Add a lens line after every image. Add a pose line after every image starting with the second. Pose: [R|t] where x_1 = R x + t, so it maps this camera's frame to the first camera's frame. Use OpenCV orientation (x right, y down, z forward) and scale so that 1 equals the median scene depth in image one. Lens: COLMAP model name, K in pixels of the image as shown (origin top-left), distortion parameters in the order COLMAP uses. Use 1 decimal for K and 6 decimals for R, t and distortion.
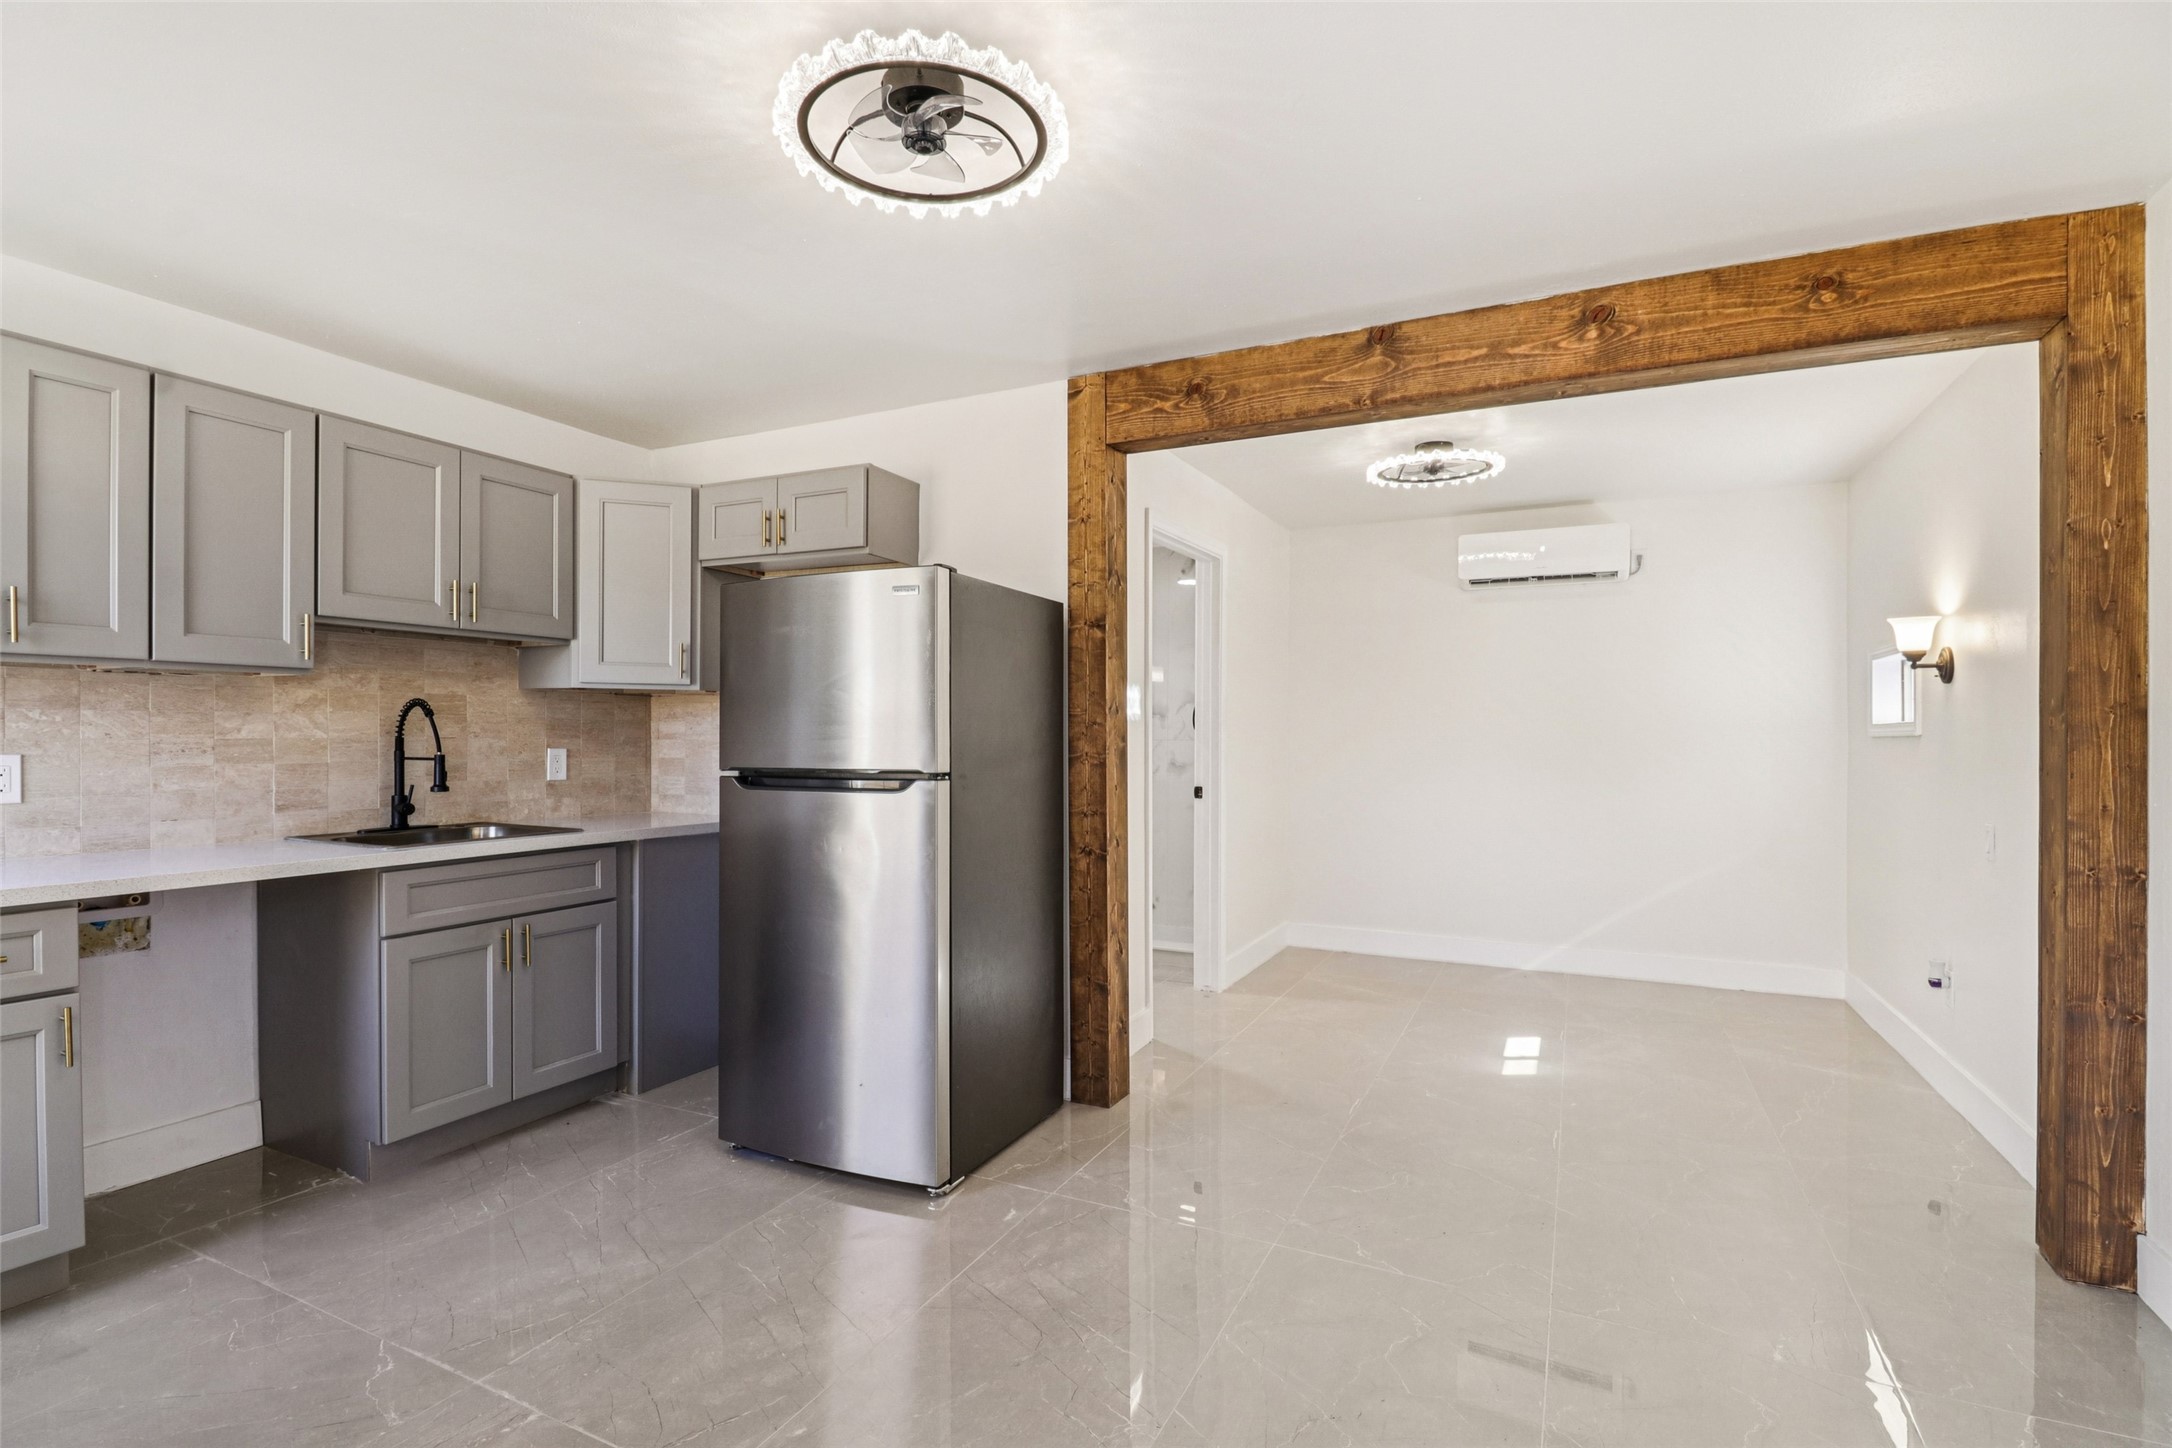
lens RADIAL K [[1007.0, 0, 1086.0], [0, 1007.0, 724.0], [0, 0, 1]] dist [0.000592, -0.021391]
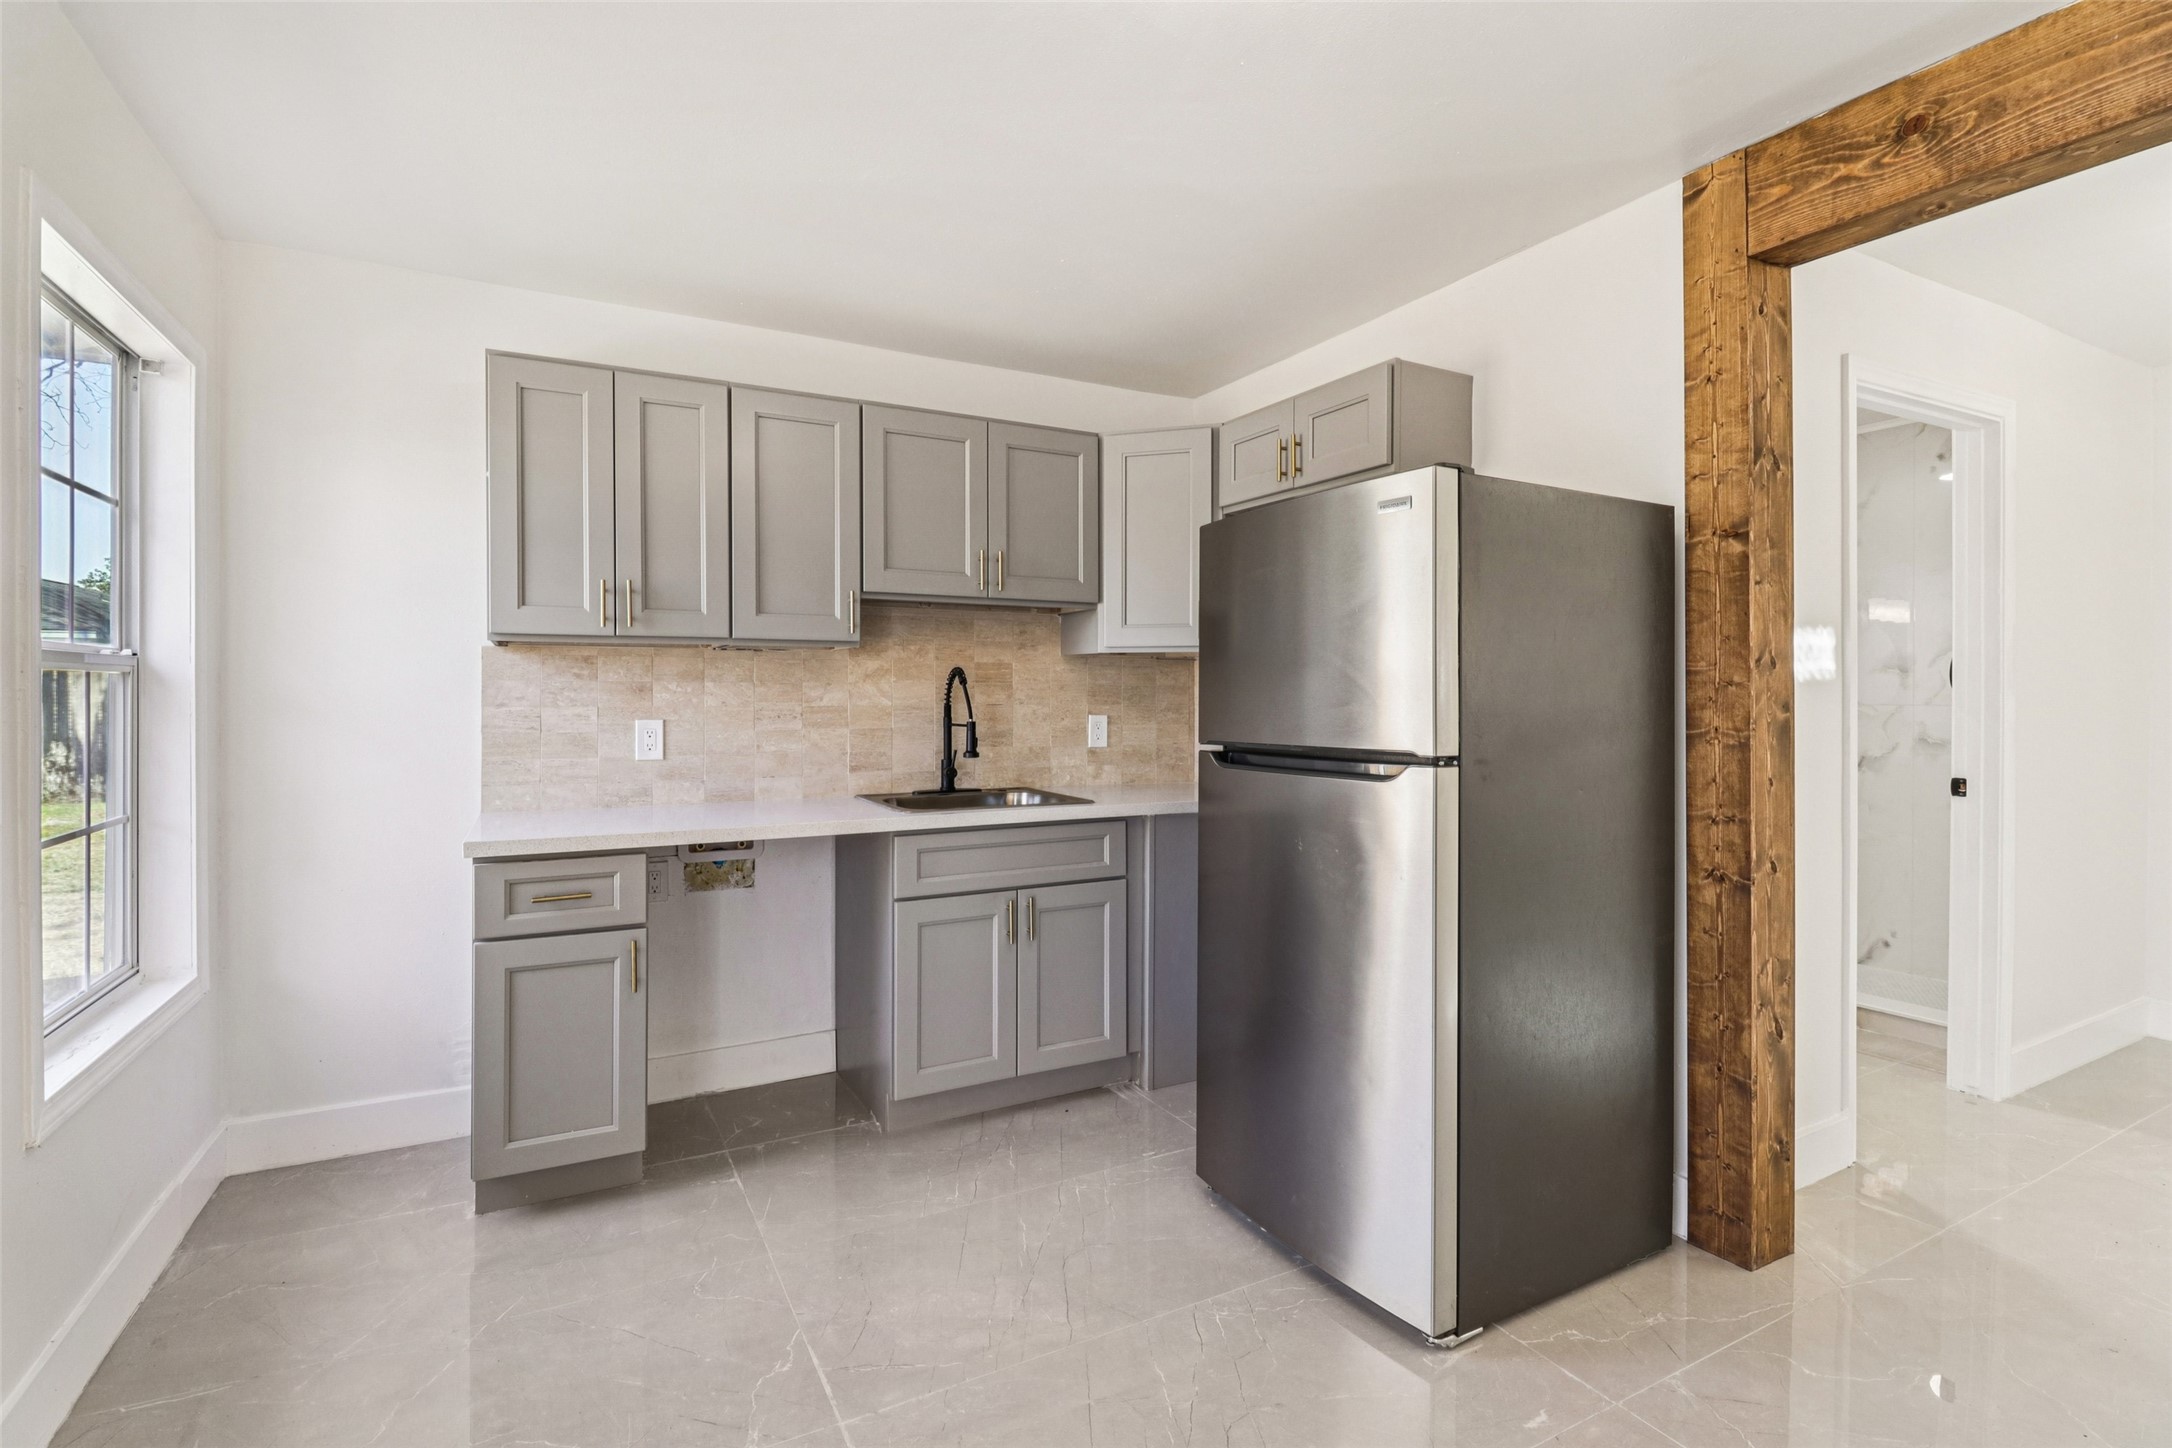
lens RADIAL K [[1015.2, 0, 1083.5], [0, 1015.2, 698.5], [0, 0, 1]] dist [-0.002131, -0.012816]
pose [[0.807416, -0.002823, -0.589975, 0.058695], [0.009788, 0.999915, 0.008611, -0.000729], [0.589901, -0.012728, 0.807375, 0.217816]]
